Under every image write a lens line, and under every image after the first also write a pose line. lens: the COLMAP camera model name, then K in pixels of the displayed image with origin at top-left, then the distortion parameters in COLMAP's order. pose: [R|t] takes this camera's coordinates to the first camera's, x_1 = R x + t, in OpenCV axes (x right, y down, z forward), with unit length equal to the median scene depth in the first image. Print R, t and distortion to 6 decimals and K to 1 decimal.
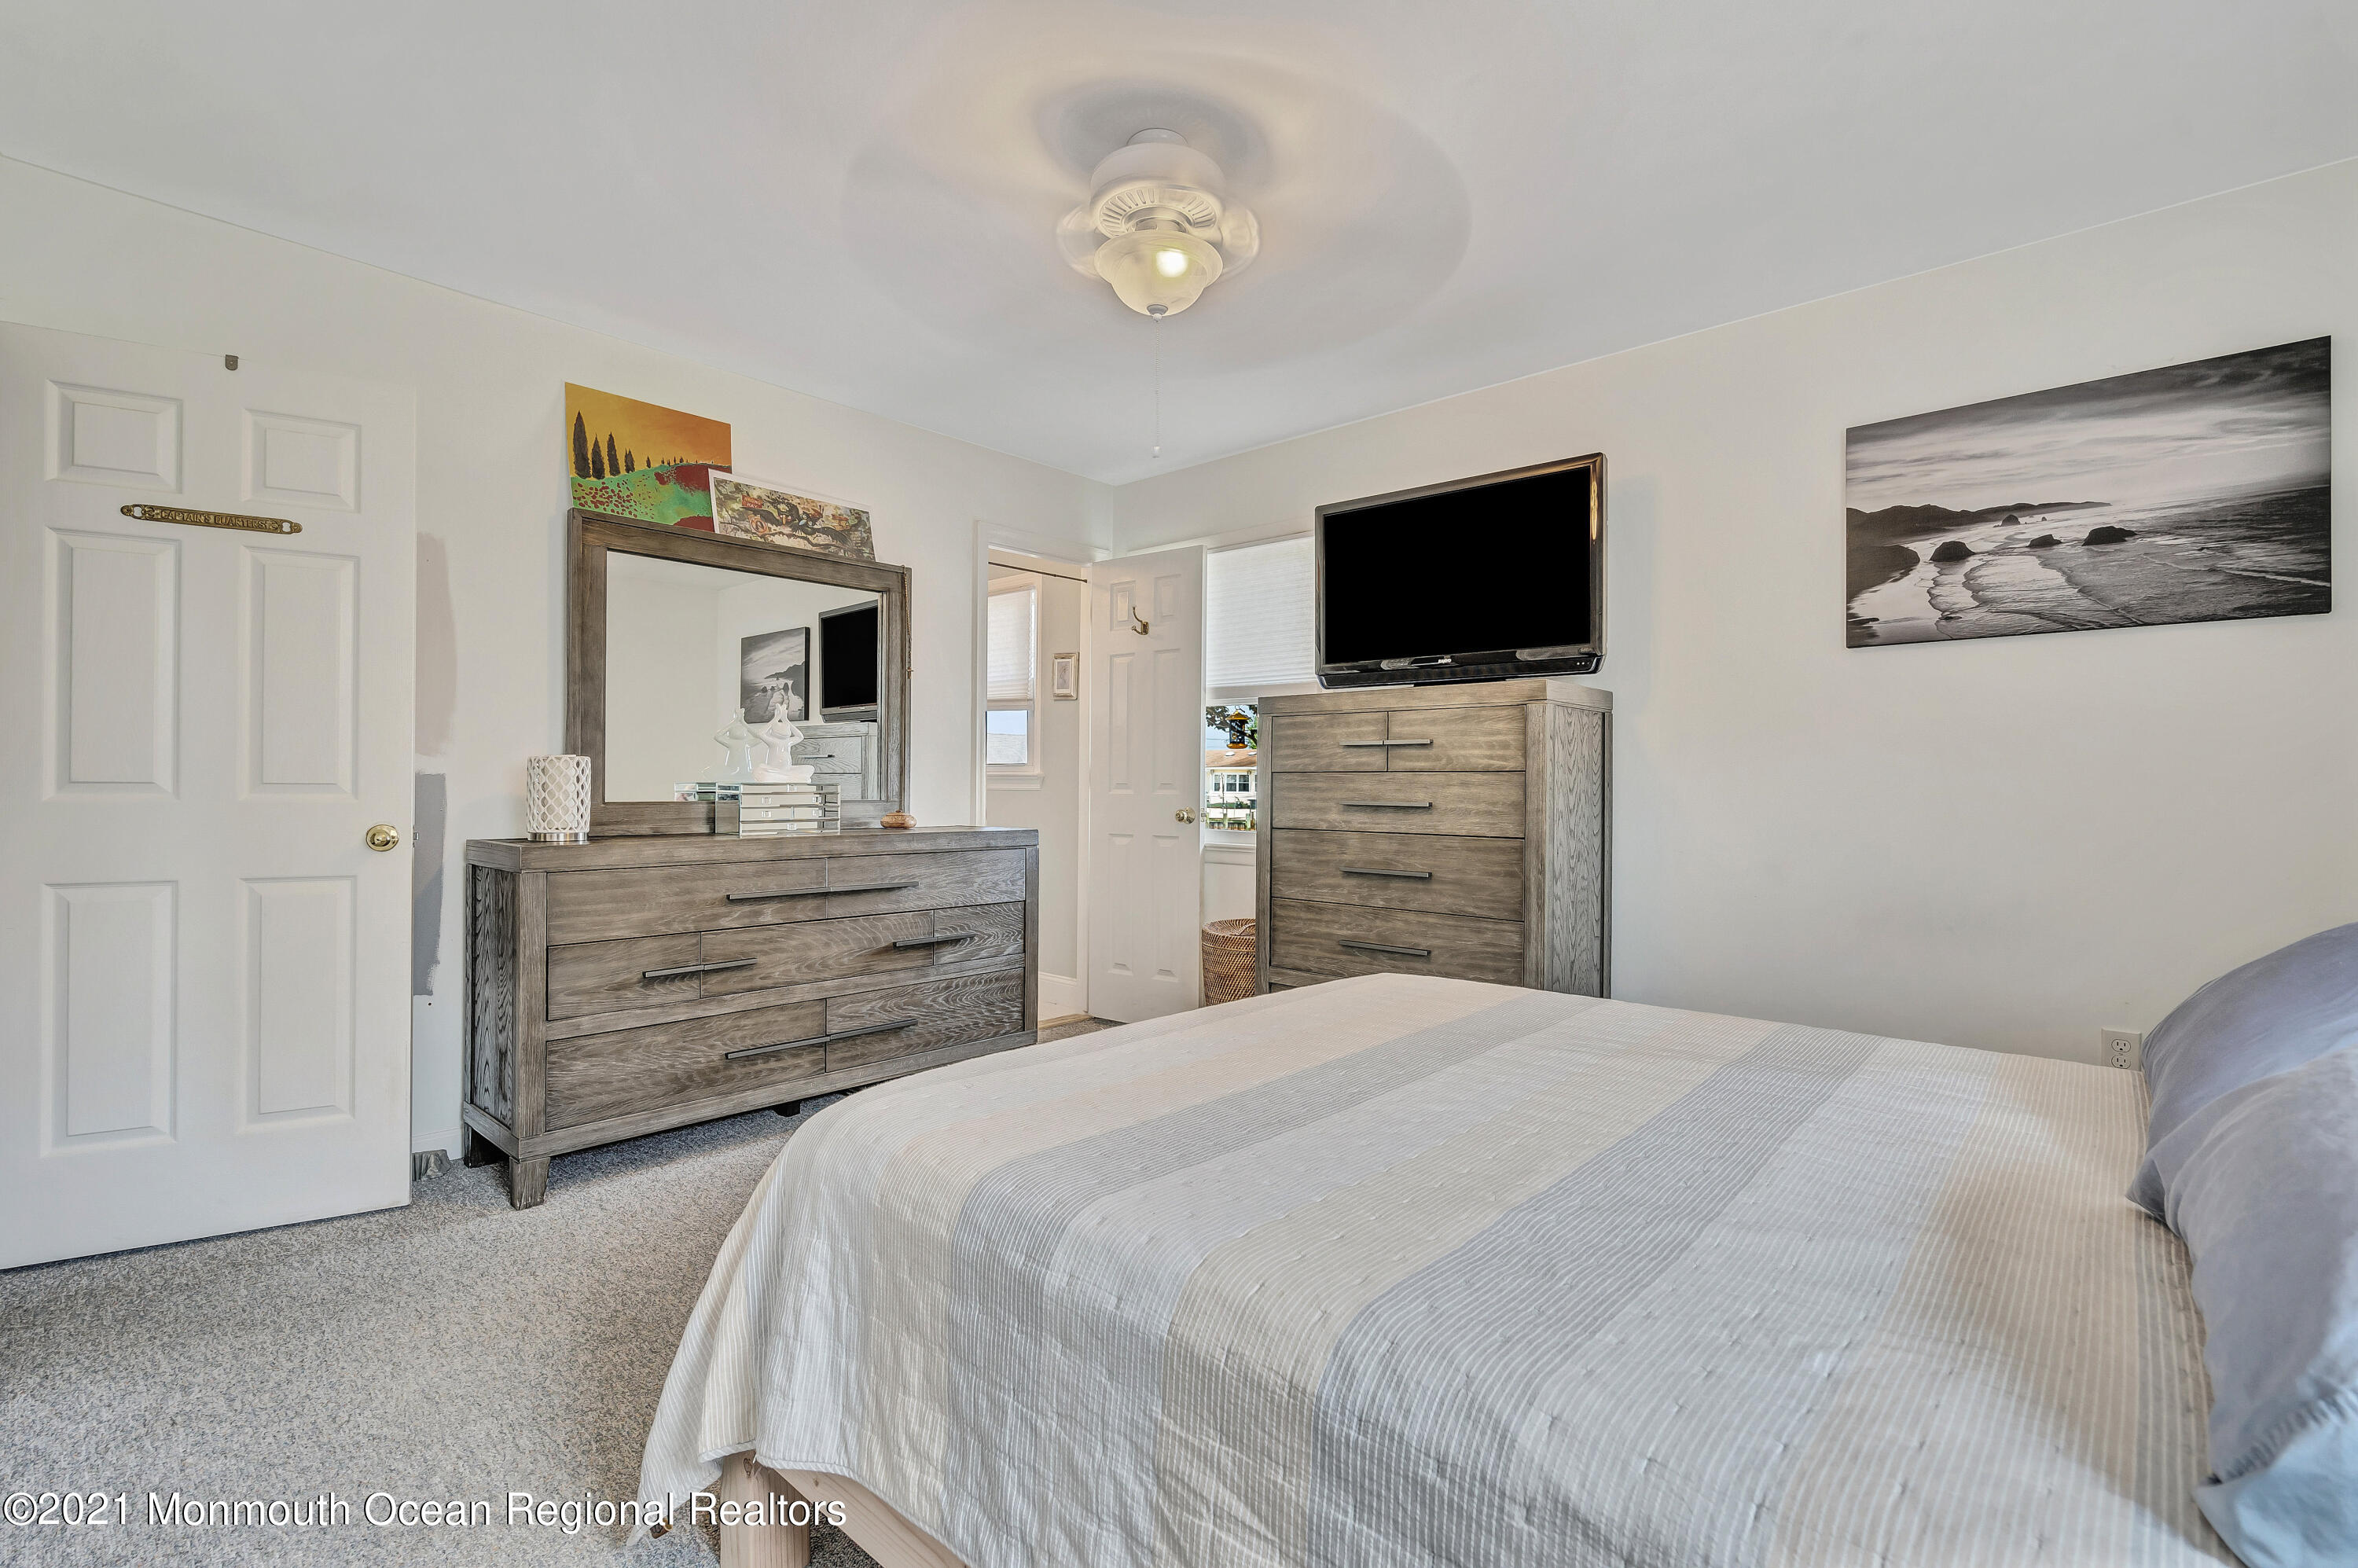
lens RADIAL K [[1066.8, 0, 1180.6], [0, 1066.8, 783.8], [0, 0, 1]] dist [-0.003981, 0.001166]
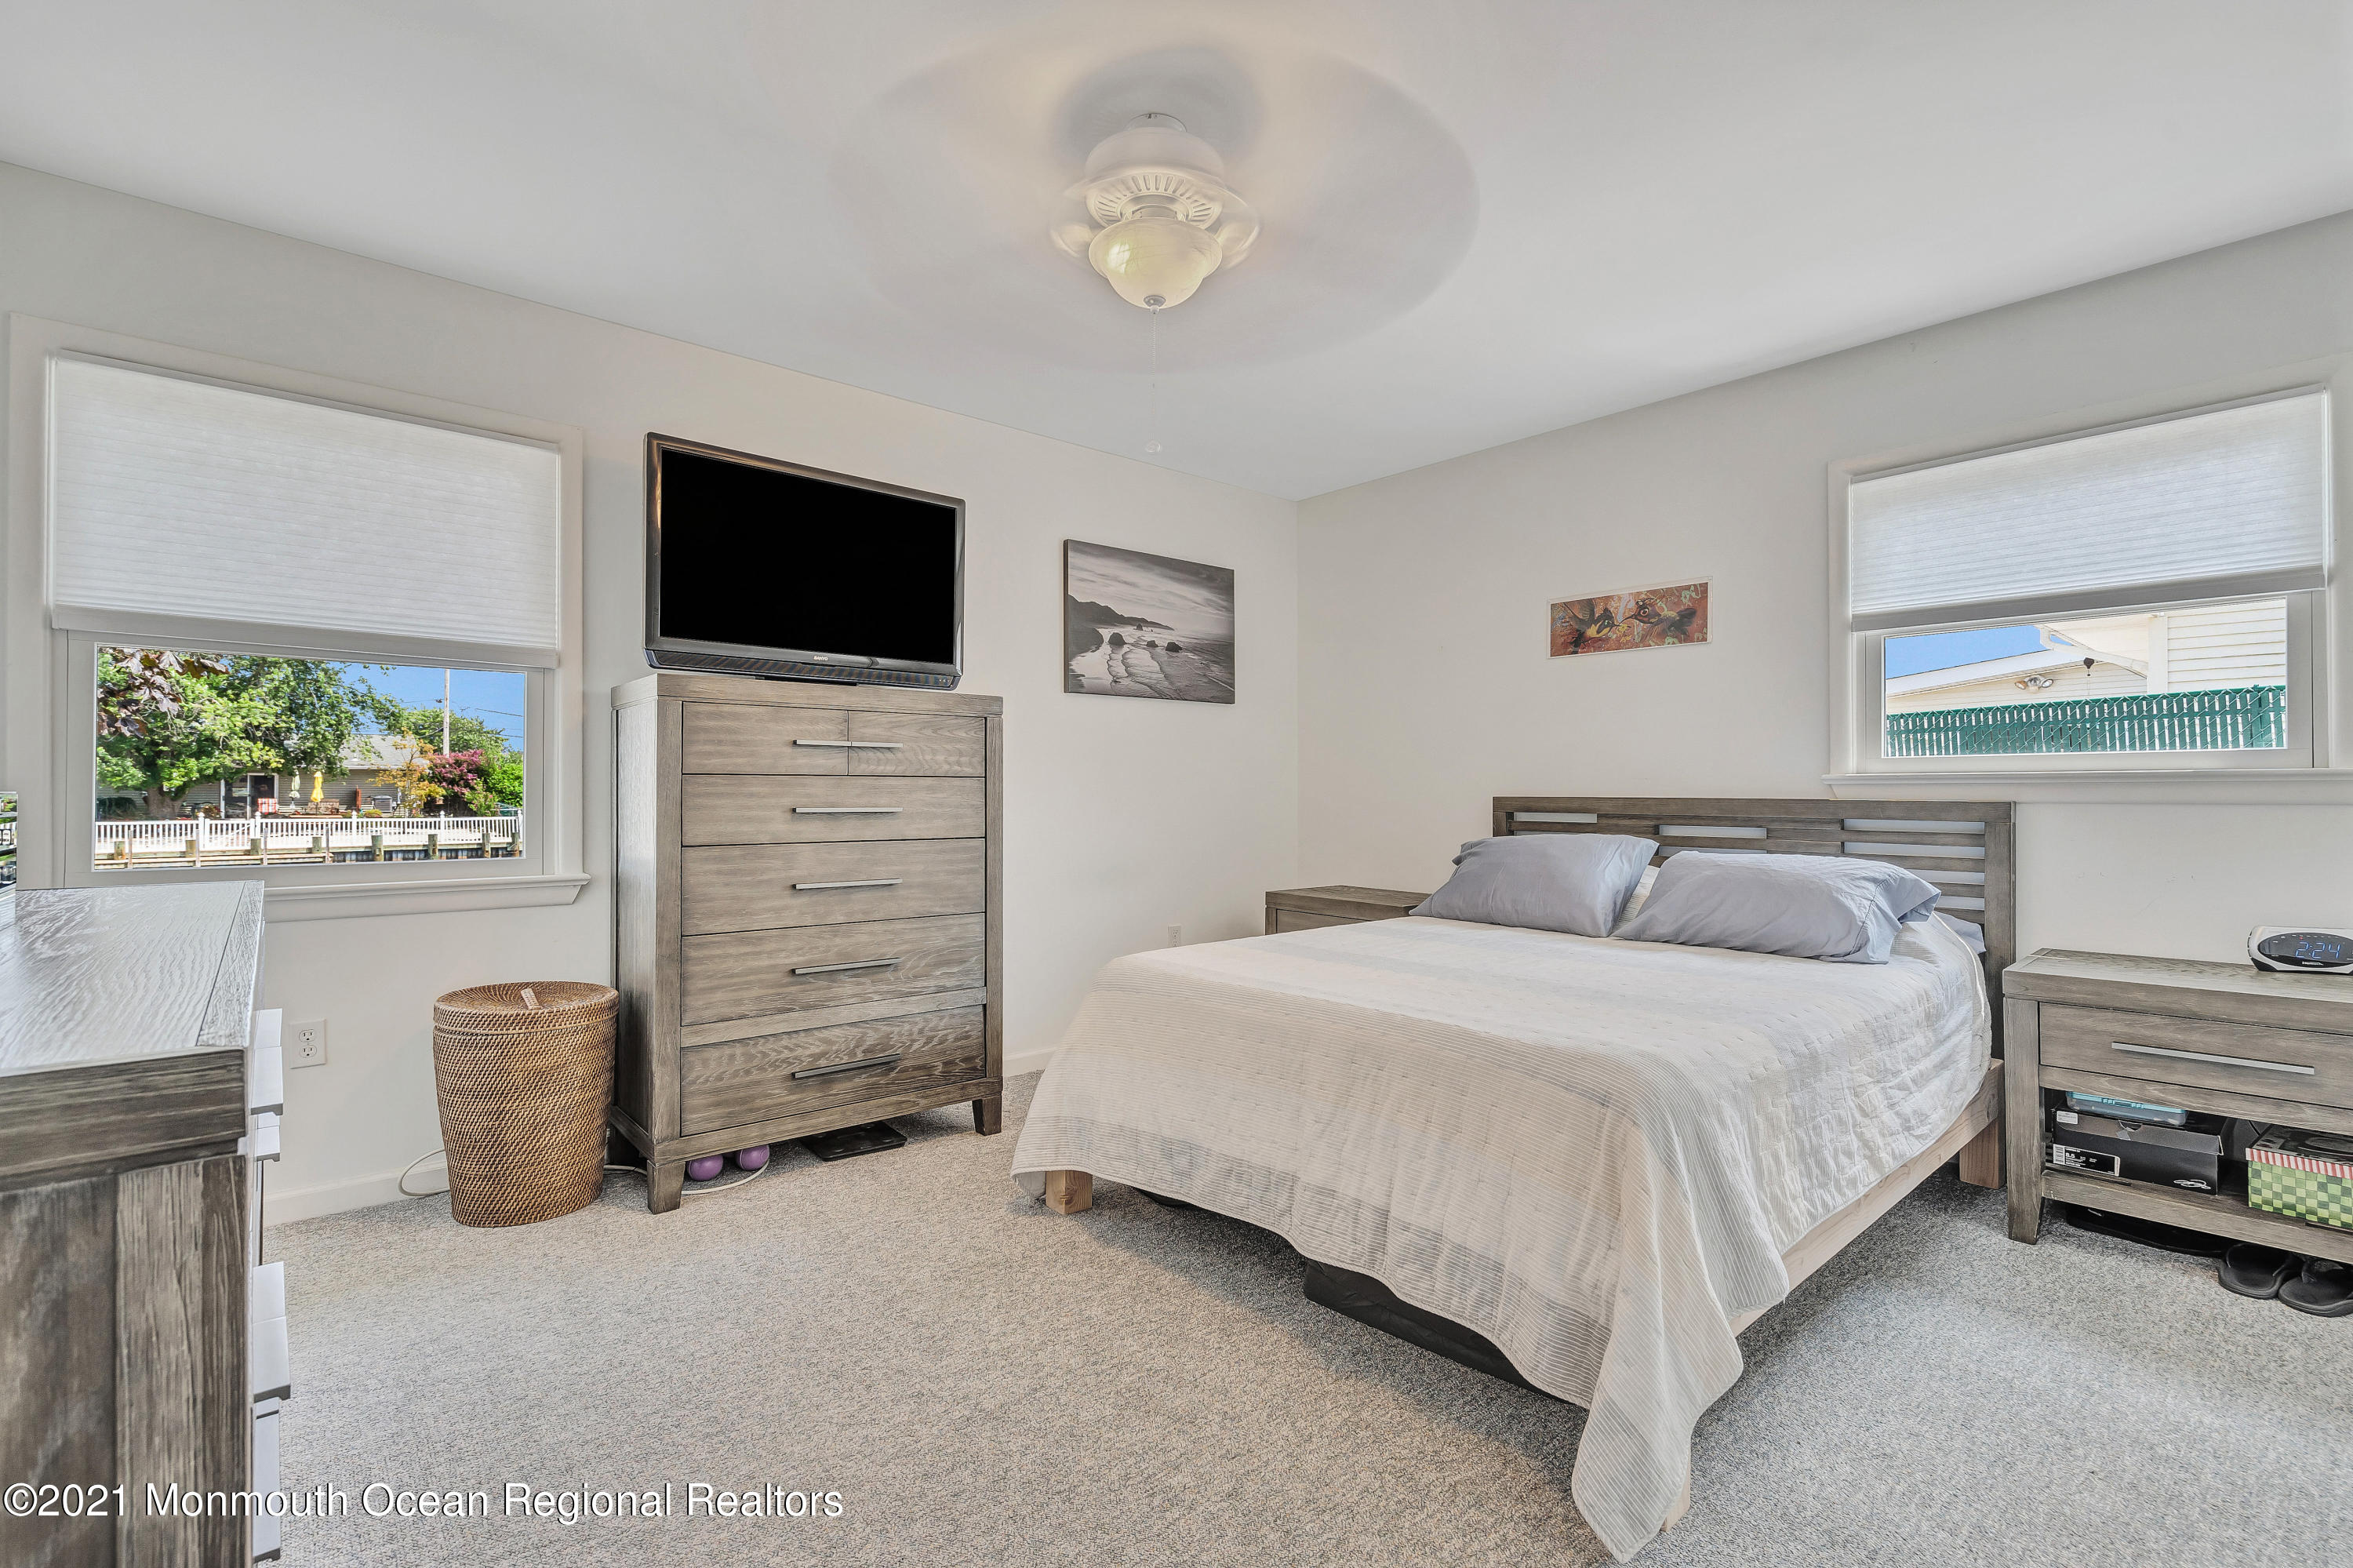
lens RADIAL K [[1064.6, 0, 1172.4], [0, 1064.6, 788.3], [0, 0, 1]] dist [-0.003981, 0.001166]
pose [[0.119188, -0.004633, 0.992861, -0.719644], [-0.001303, 0.999988, 0.004823, -0.005291], [-0.992871, -0.001869, 0.119180, 0.636565]]
